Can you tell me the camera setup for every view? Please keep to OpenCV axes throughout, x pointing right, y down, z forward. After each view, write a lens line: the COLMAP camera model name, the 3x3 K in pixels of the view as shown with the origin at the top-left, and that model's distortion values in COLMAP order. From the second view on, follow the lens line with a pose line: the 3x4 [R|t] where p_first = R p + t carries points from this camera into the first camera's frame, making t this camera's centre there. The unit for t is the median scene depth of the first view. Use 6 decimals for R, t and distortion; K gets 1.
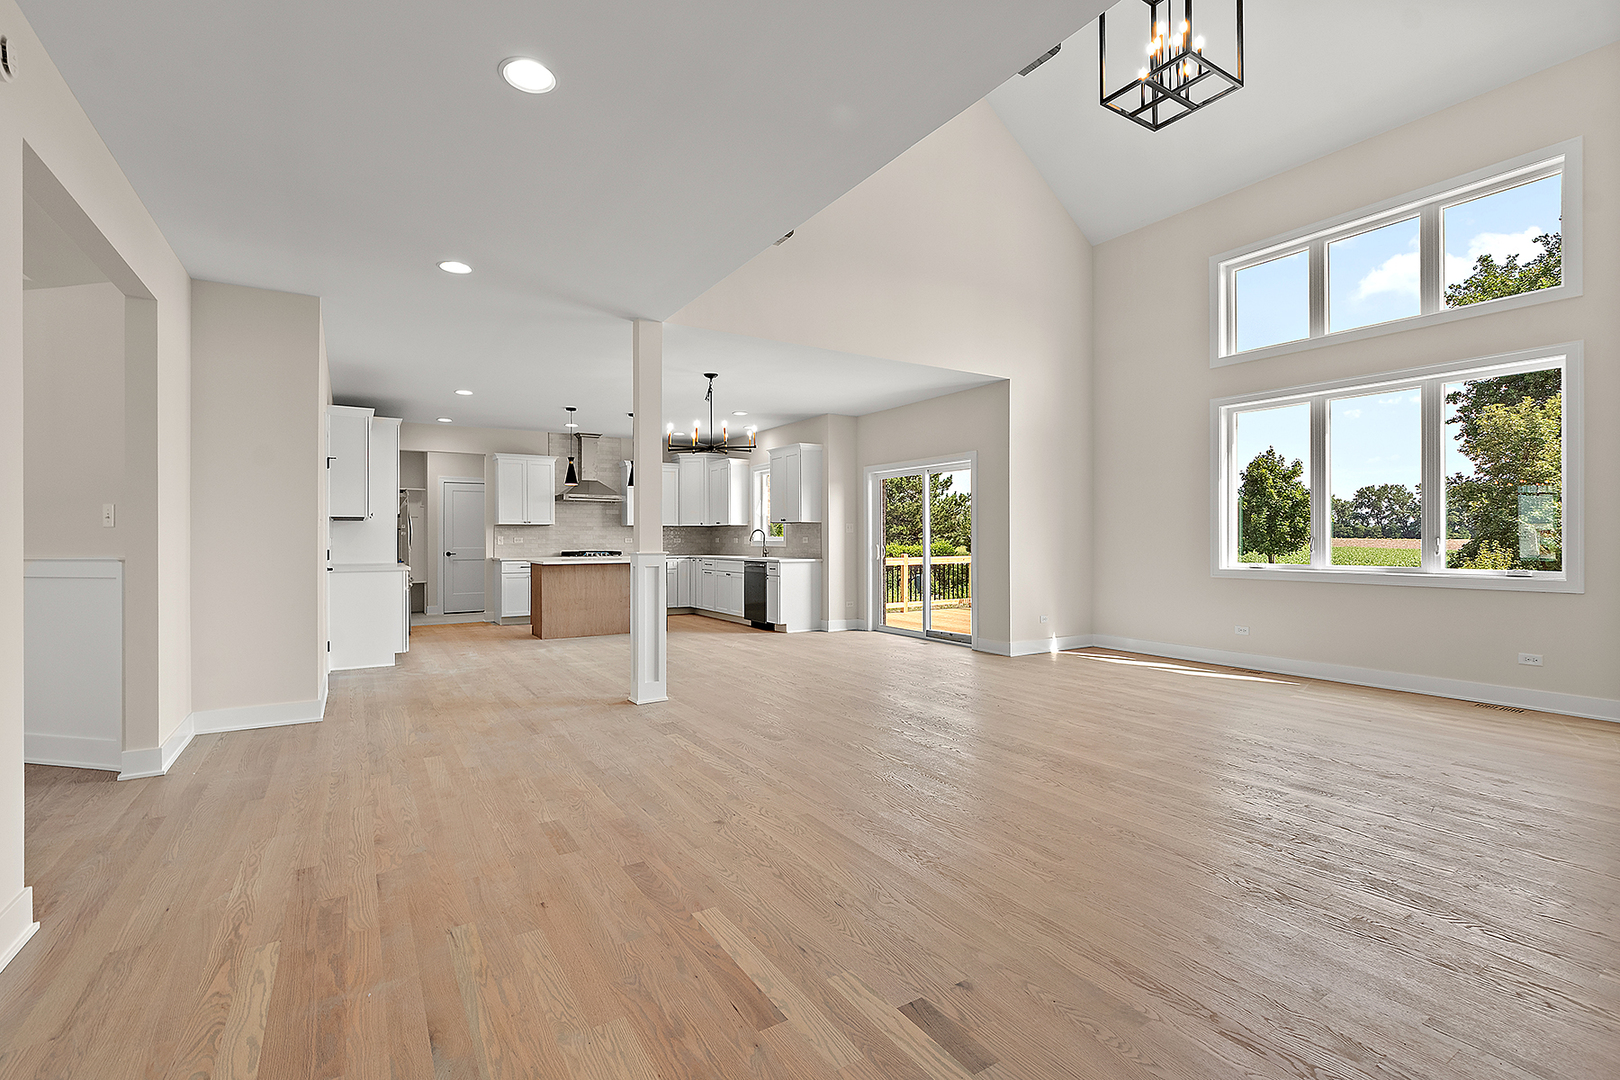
lens RADIAL K [[723.8, 0, 804.1], [0, 723.8, 537.2], [0, 0, 1]] dist [-0.001782, -0.000410]
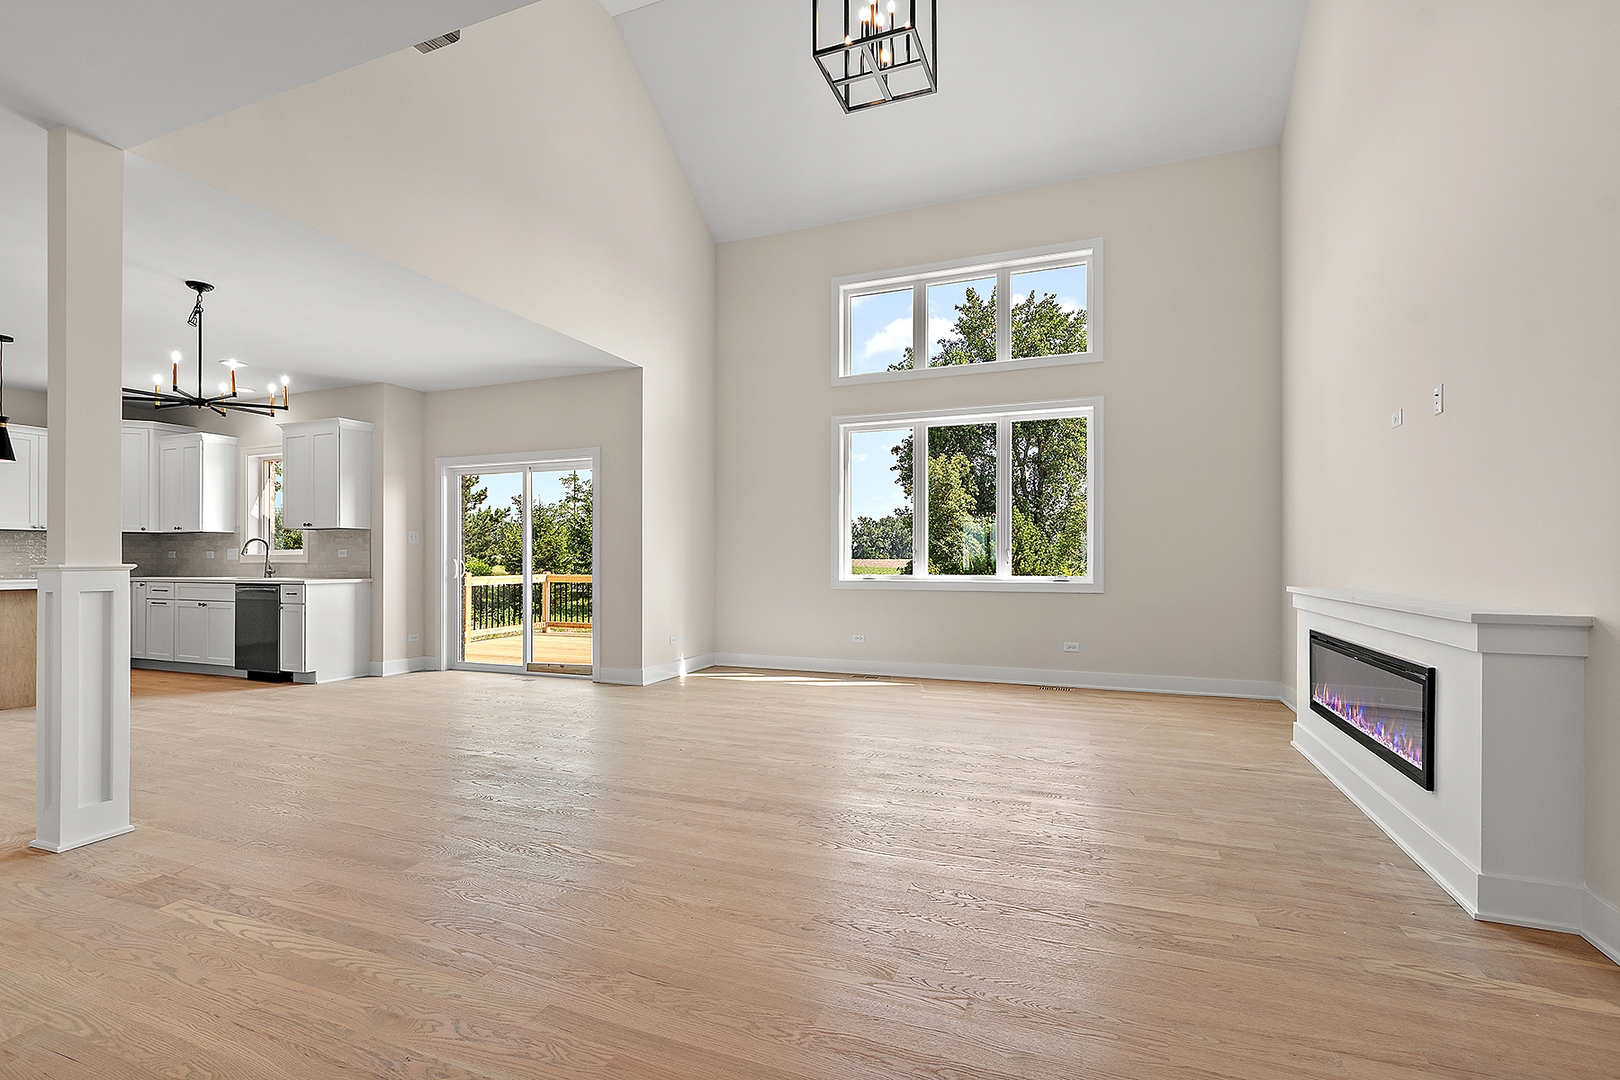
lens RADIAL K [[727.4, 0, 805.0], [0, 727.4, 555.4], [0, 0, 1]] dist [-0.000776, -0.000132]
pose [[0.806169, 0.002984, 0.591678, -0.063833], [-0.001223, 0.999994, -0.003376, 0.008945], [-0.591684, 0.001997, 0.806167, 0.149759]]
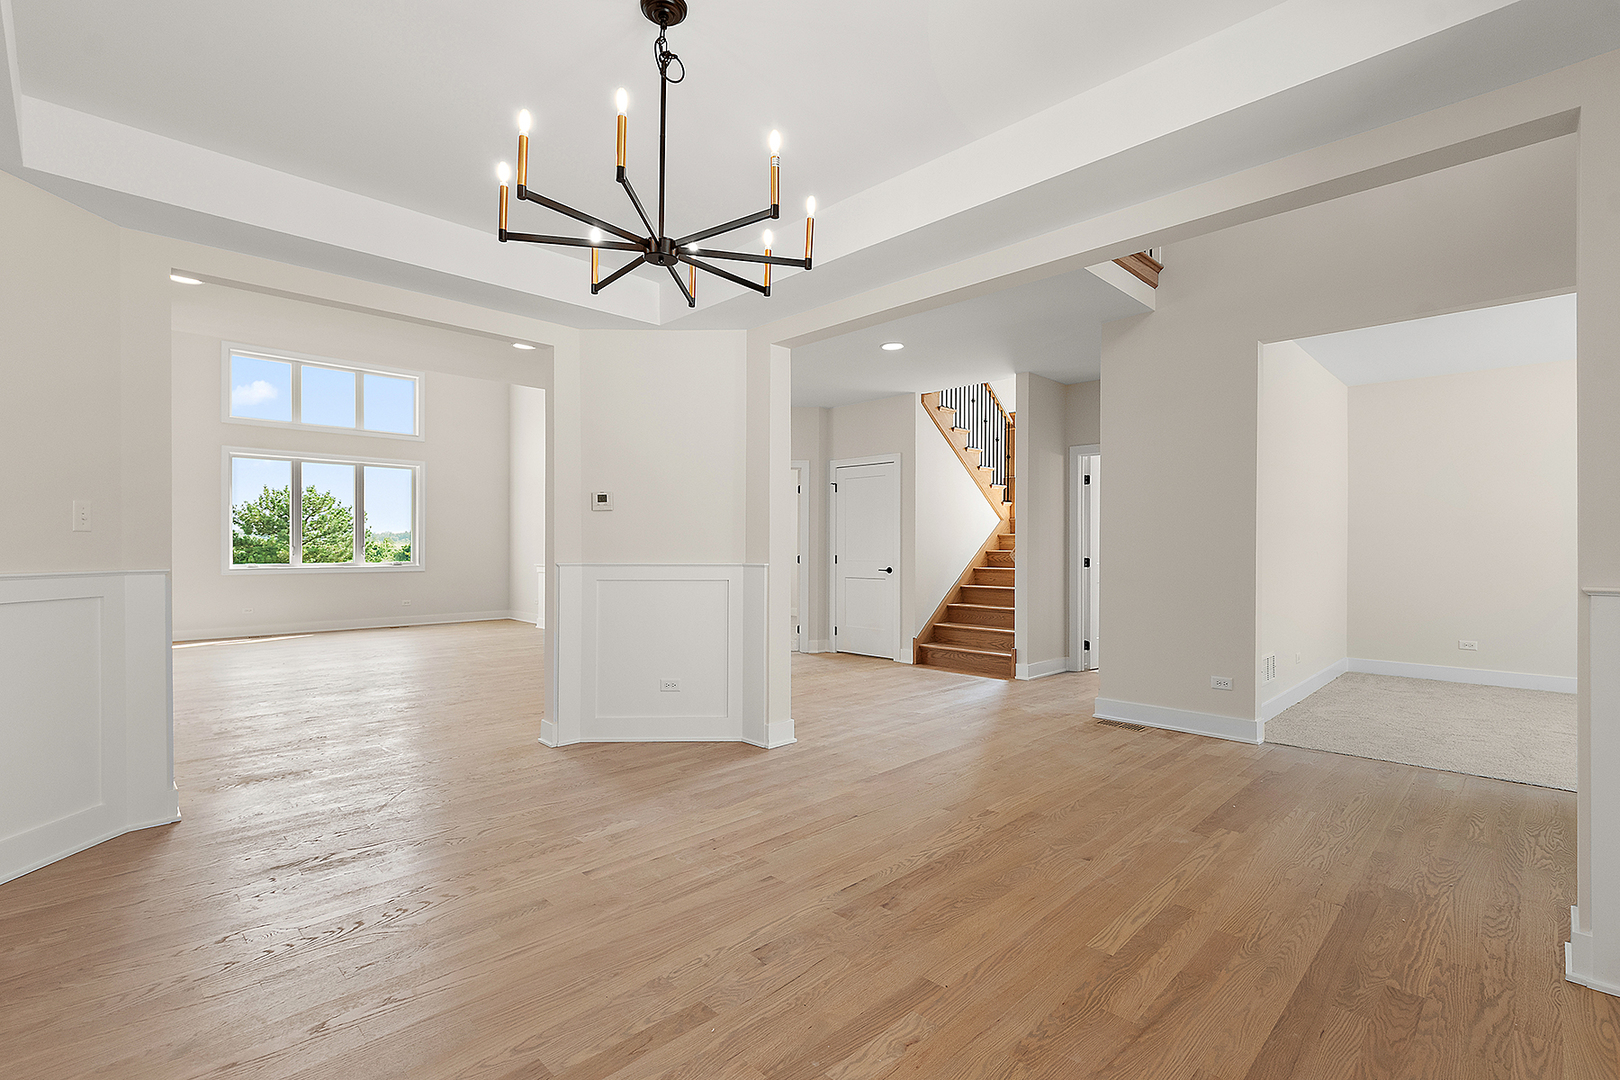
lens RADIAL K [[738.6, 0, 808.9], [0, 738.6, 544.6], [0, 0, 1]] dist [-0.000374, -0.000268]
pose [[-0.224653, 0.004247, 0.974430, -0.833114], [-0.003337, 0.999981, -0.005128, 0.000915], [-0.974433, -0.004404, -0.224635, 0.188709]]
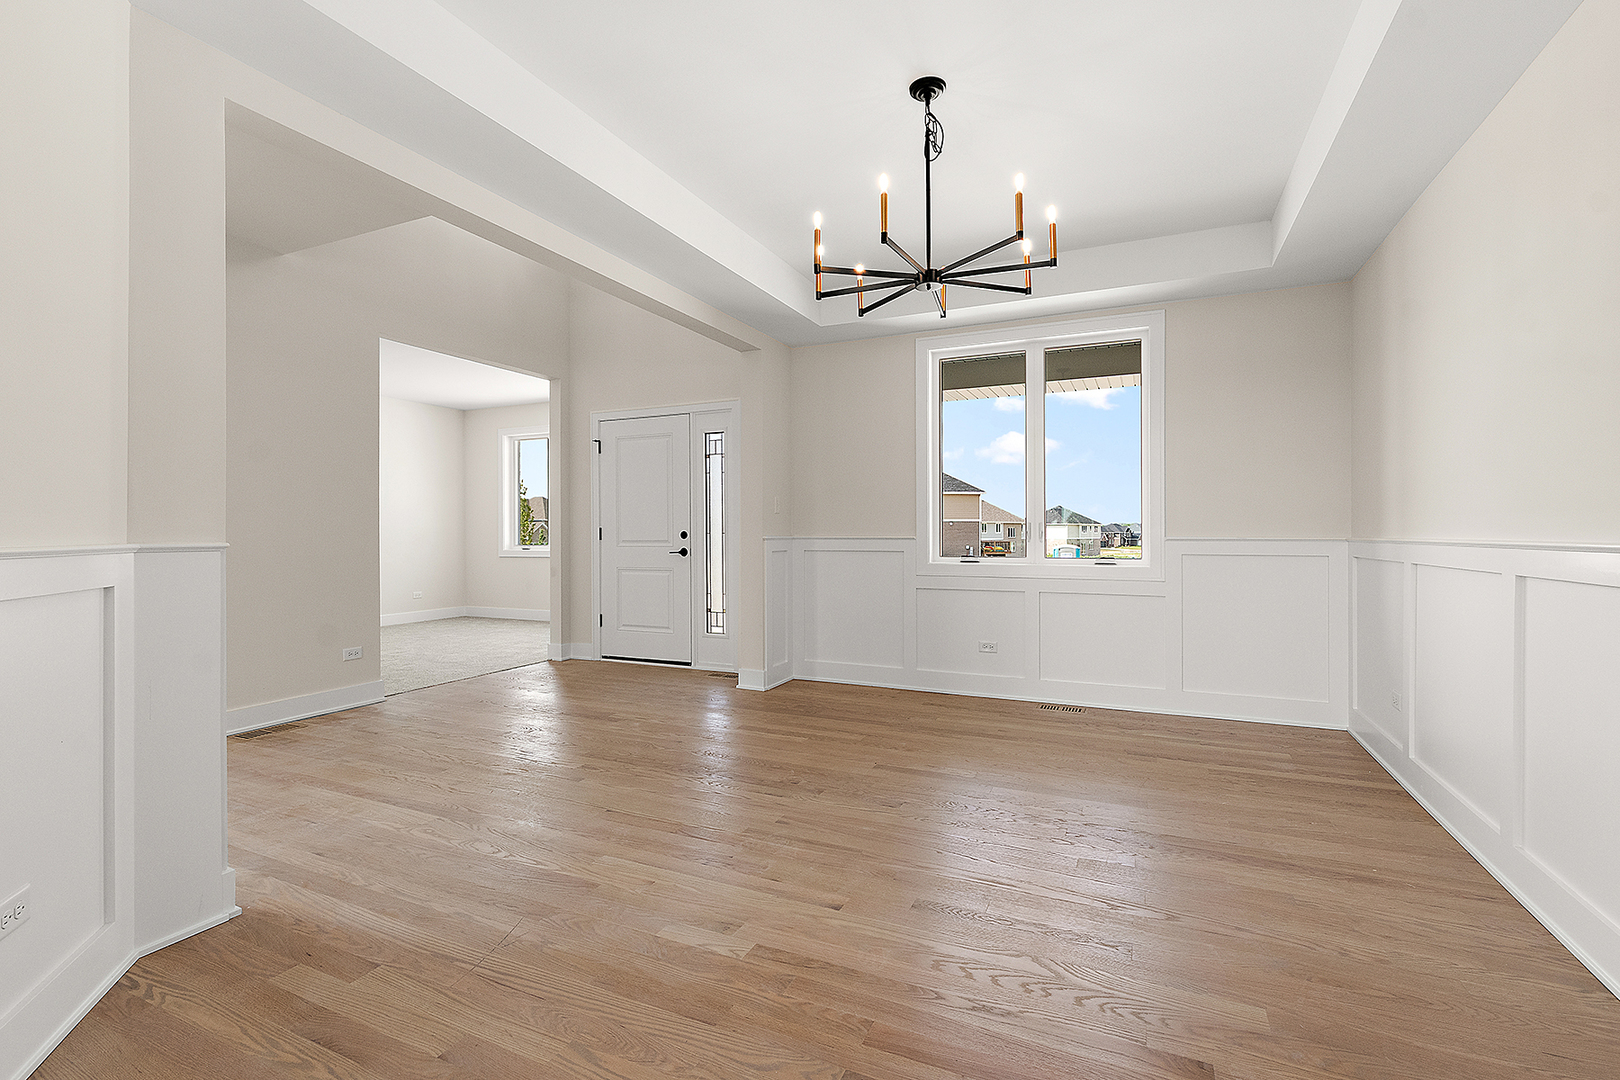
lens RADIAL K [[733.8, 0, 801.8], [0, 733.8, 525.4], [0, 0, 1]] dist [-0.000456, -0.000404]
pose [[-0.838251, -0.002329, -0.545280, -0.353636], [0.003505, 0.999947, -0.009659, 0.008905], [0.545274, -0.010008, -0.838198, 0.418516]]
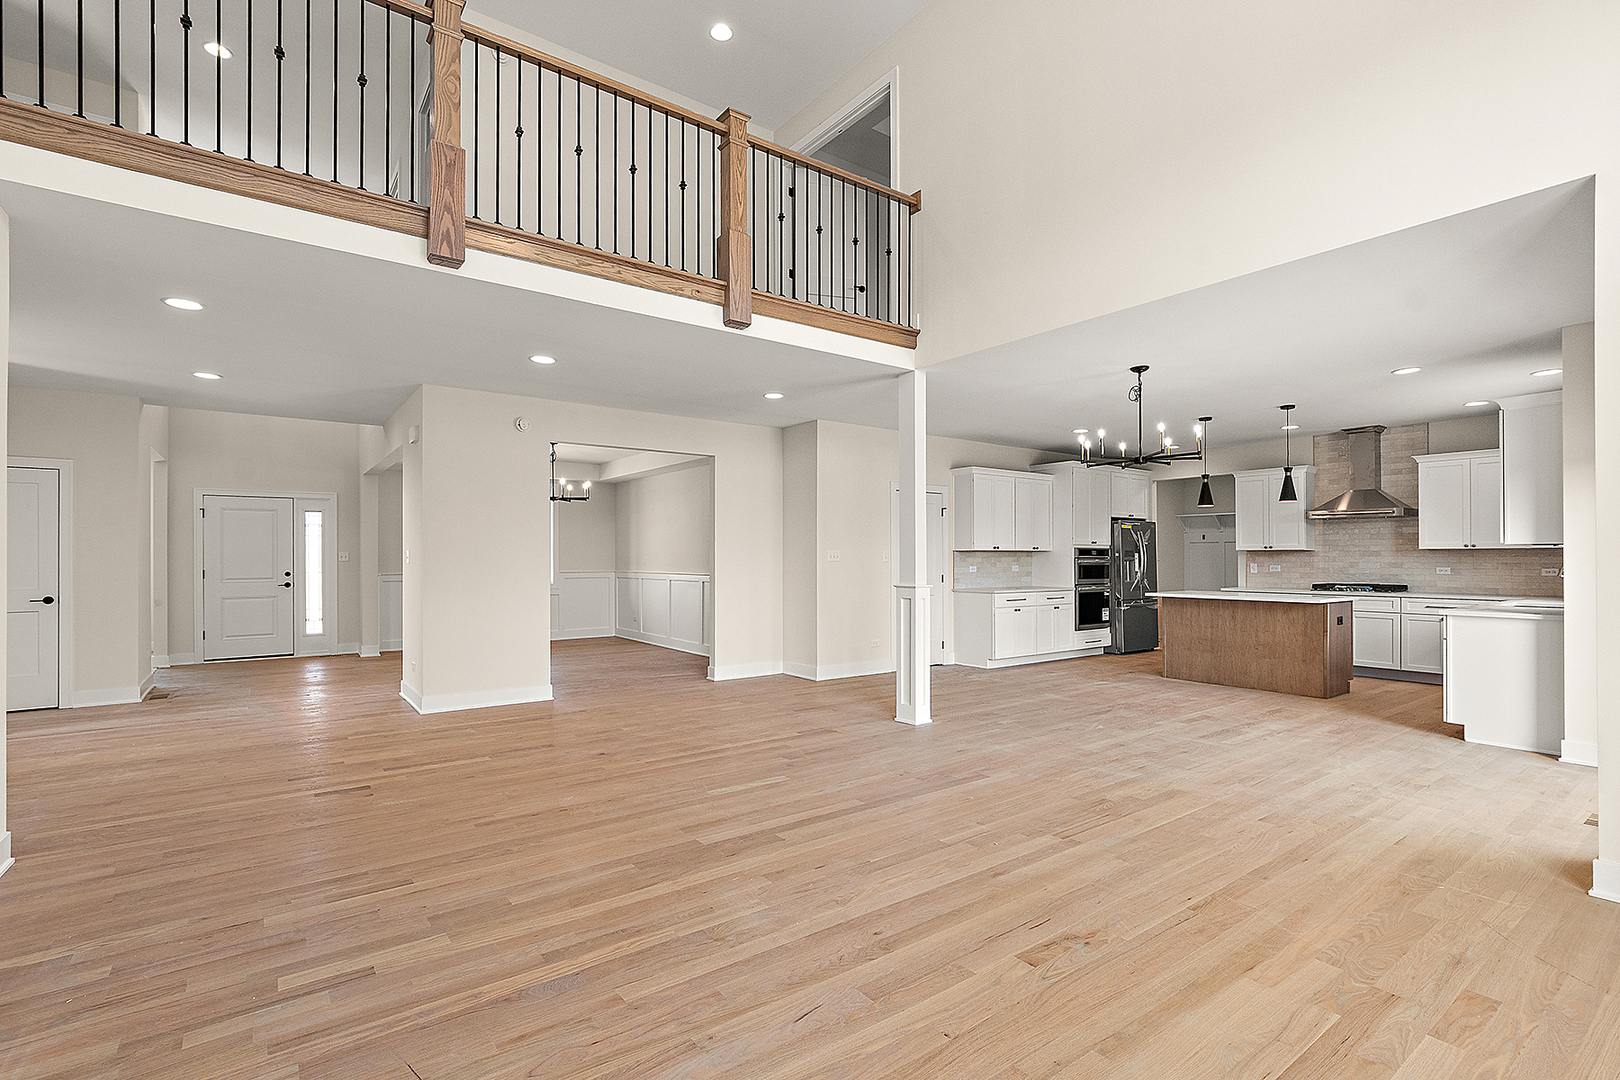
lens RADIAL K [[742.7, 0, 801.2], [0, 742.7, 553.9], [0, 0, 1]] dist [0.000065, -0.000474]
pose [[0.074285, -0.003765, -0.997230, 0.547087], [0.002458, 0.999991, -0.003592, -0.013997], [0.997234, -0.002185, 0.074293, 0.465151]]
